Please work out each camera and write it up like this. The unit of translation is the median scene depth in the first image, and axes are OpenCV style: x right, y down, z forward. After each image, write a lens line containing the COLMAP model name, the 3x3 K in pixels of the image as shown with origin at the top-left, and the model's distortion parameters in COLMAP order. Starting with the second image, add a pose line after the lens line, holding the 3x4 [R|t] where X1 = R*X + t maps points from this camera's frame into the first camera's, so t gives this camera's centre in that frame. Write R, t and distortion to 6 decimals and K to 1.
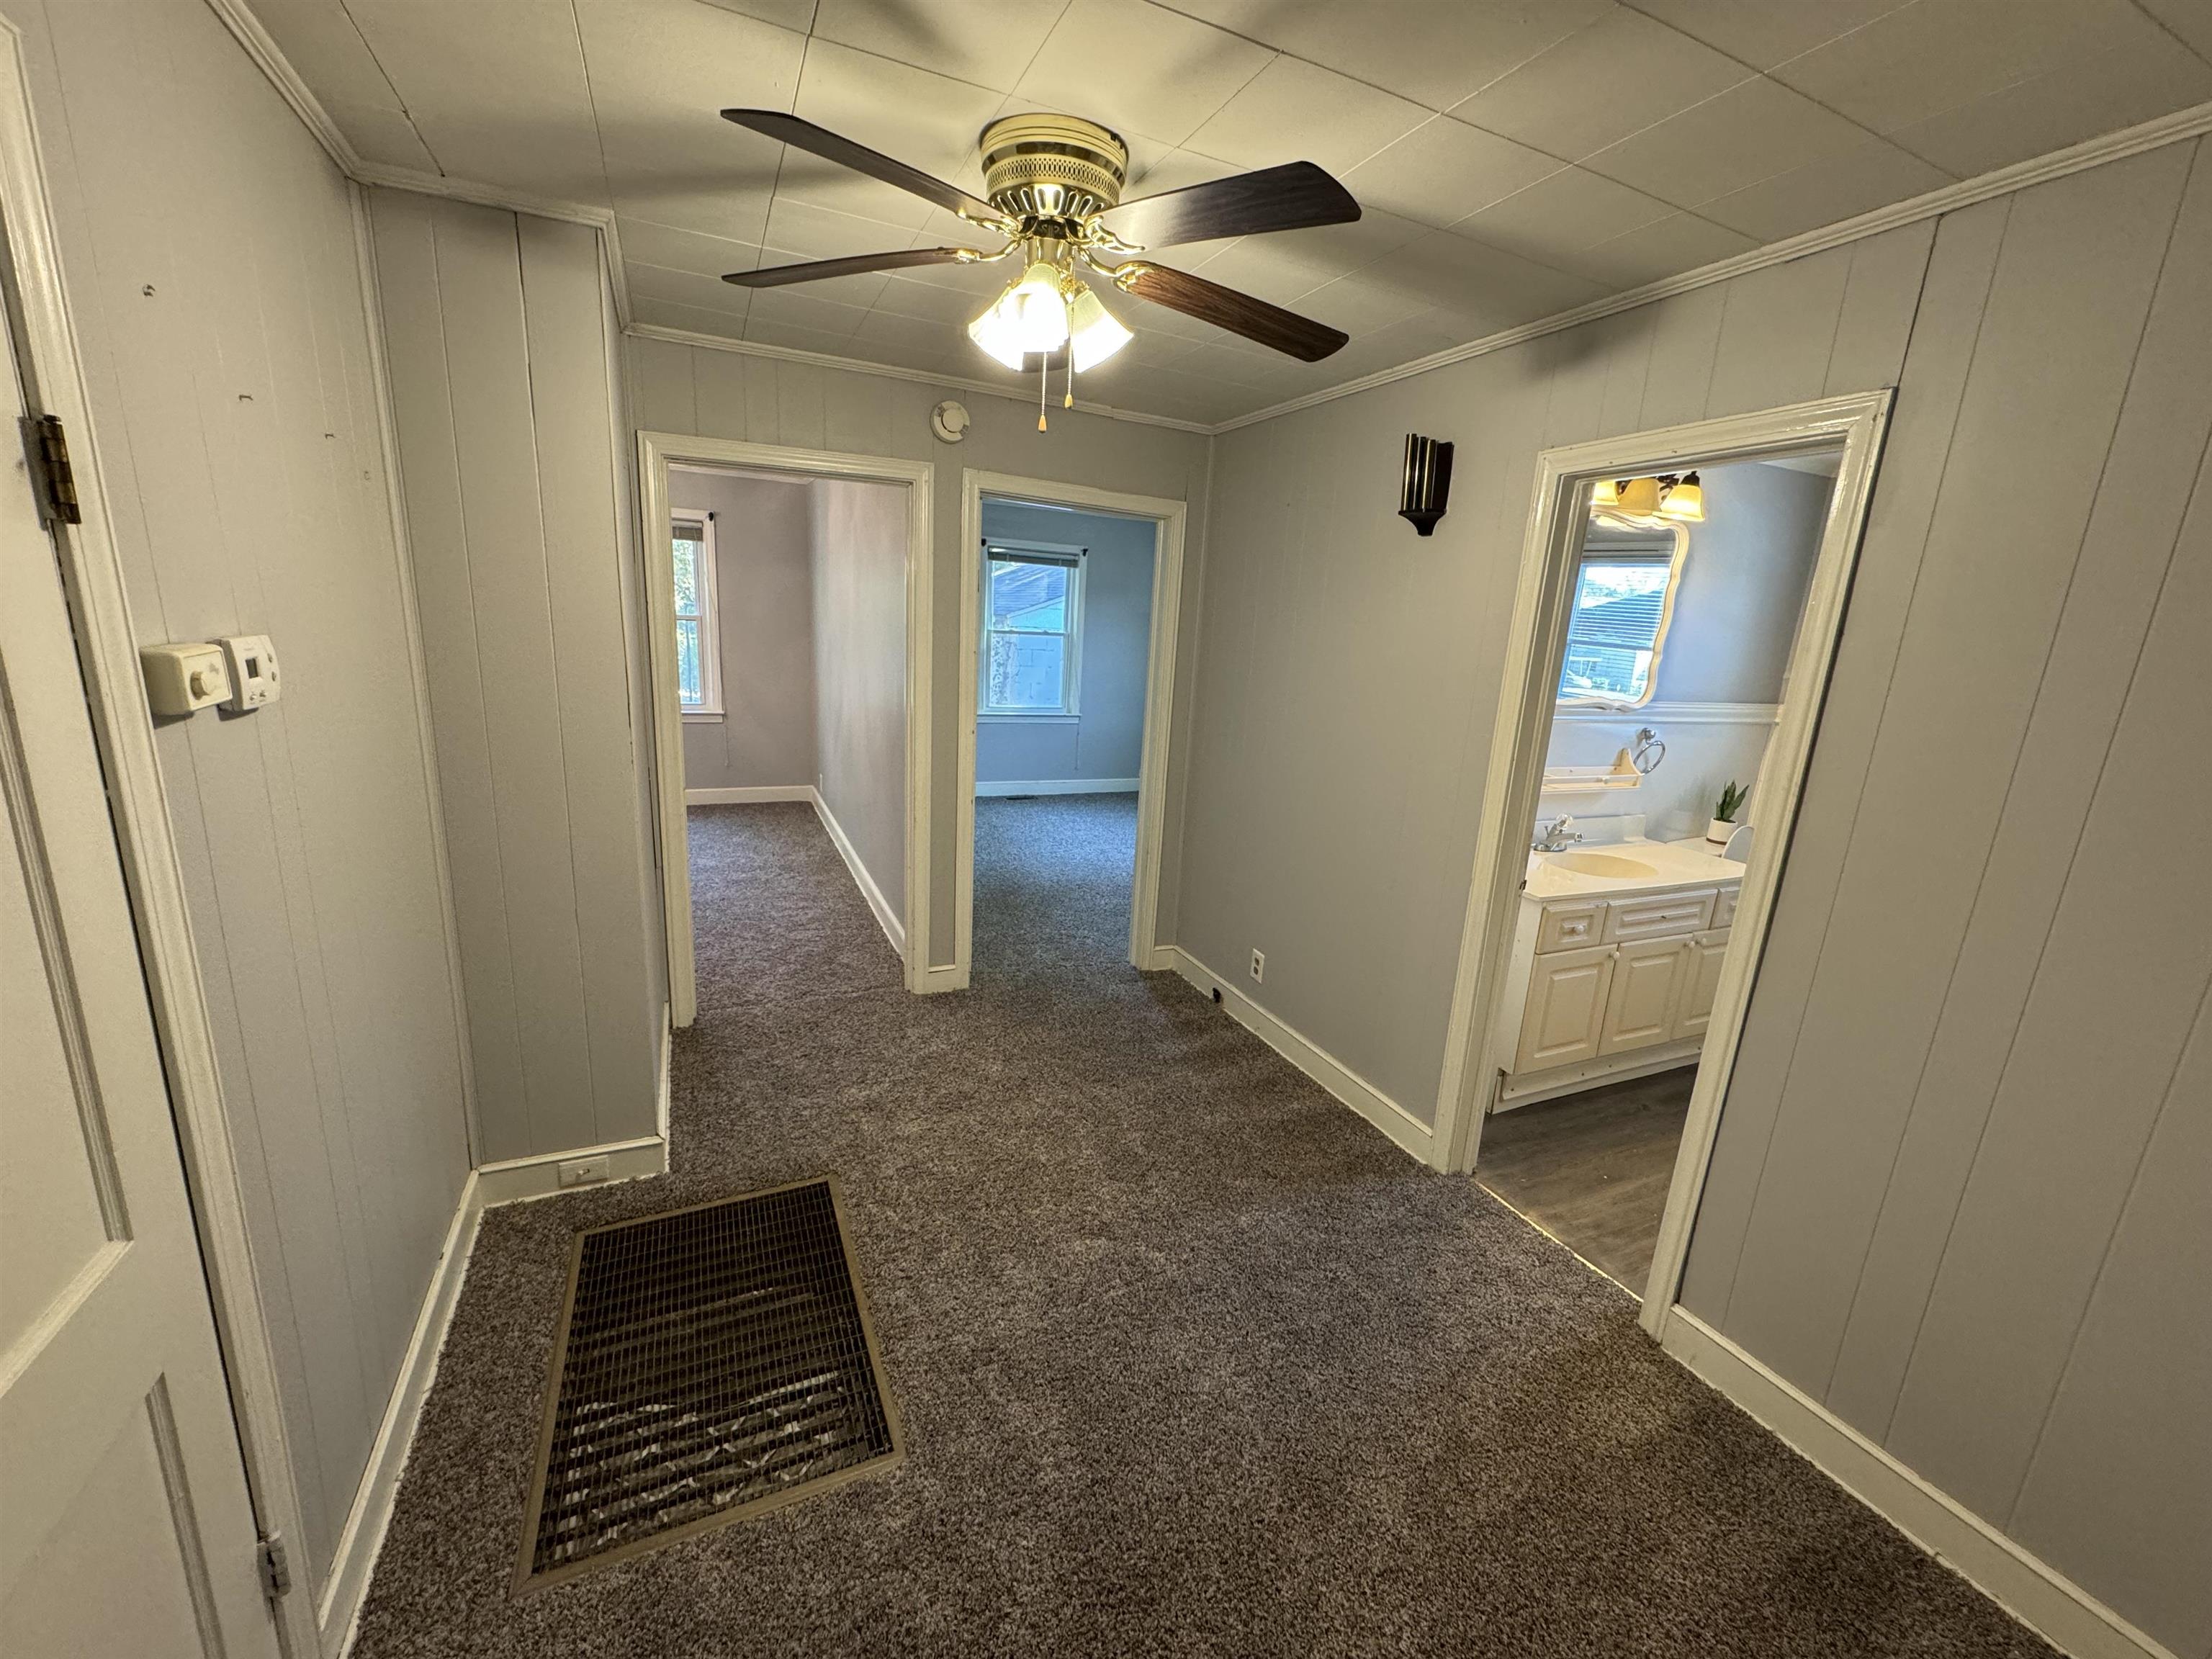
lens RADIAL K [[879.5, 0, 1102.6], [0, 879.5, 831.2], [0, 0, 1]] dist [-0.001420, -0.001042]
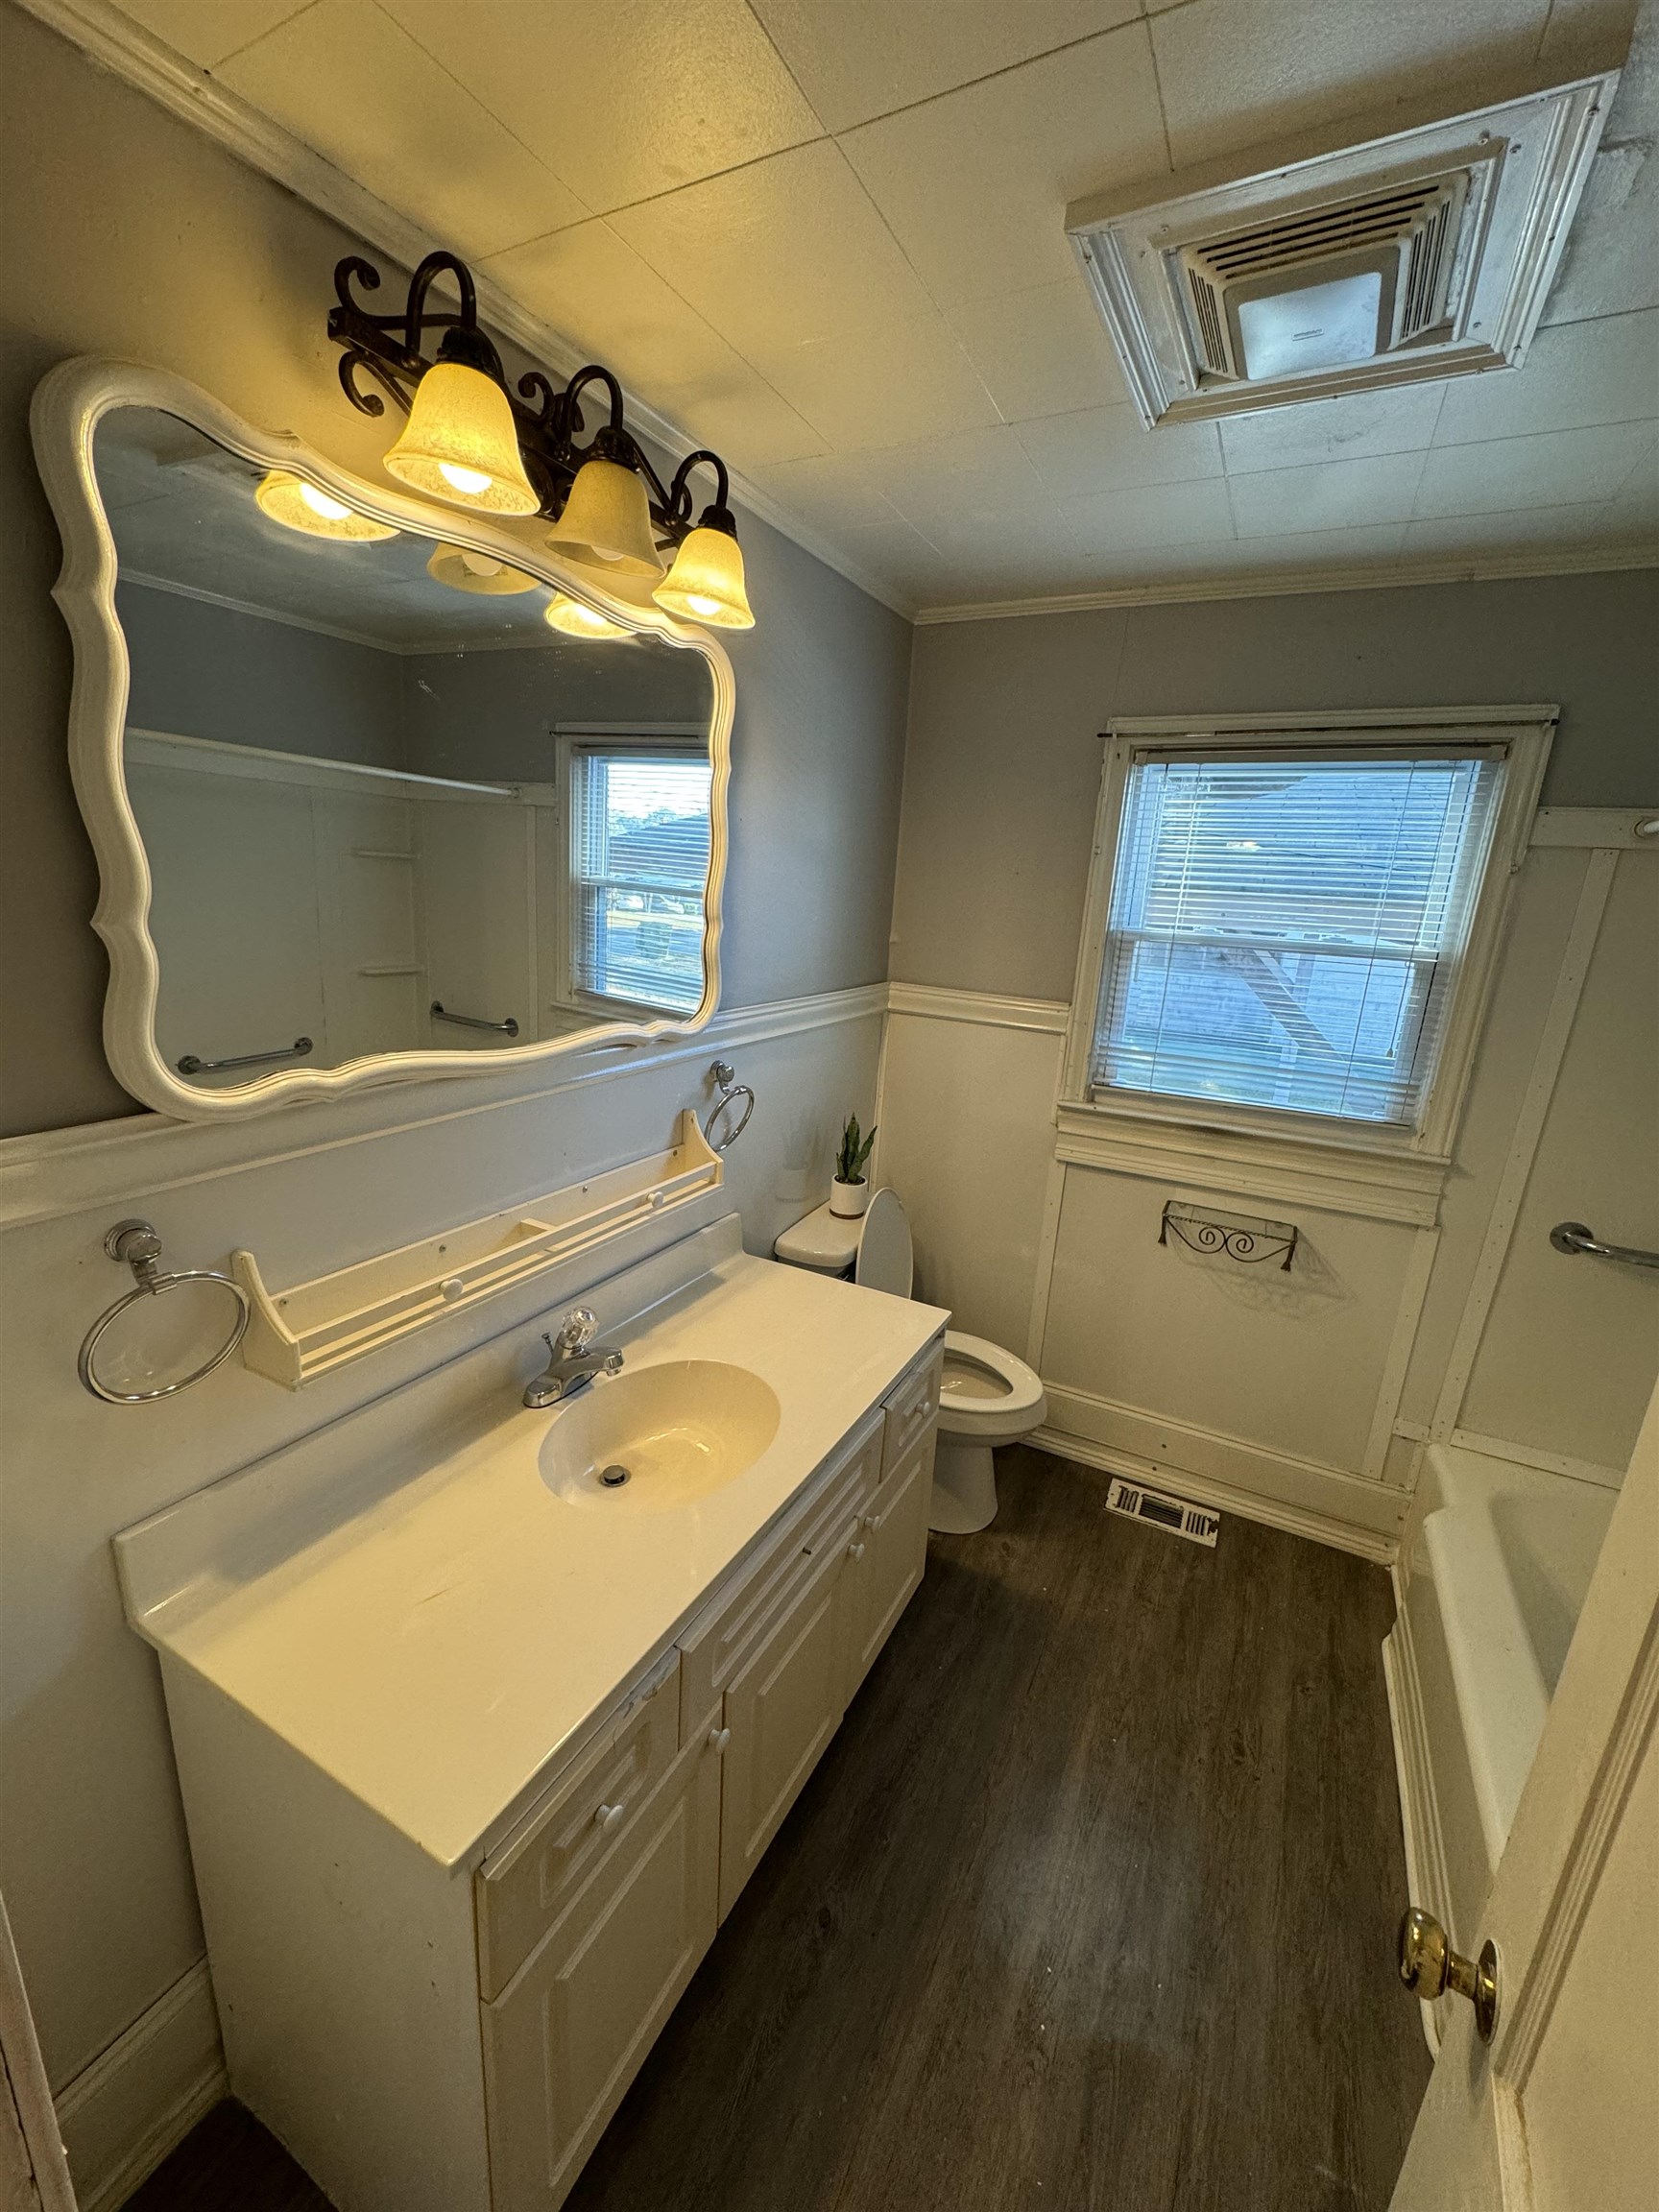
lens RADIAL K [[879.5, 0, 832.9], [0, 879.5, 1104.0], [0, 0, 1]] dist [-0.001420, -0.001042]
pose [[0.788429, -0.161870, 0.593445, 0.359745], [0.132274, 0.986800, 0.093428, -0.132950], [-0.600735, 0.004836, 0.799433, 0.542192]]
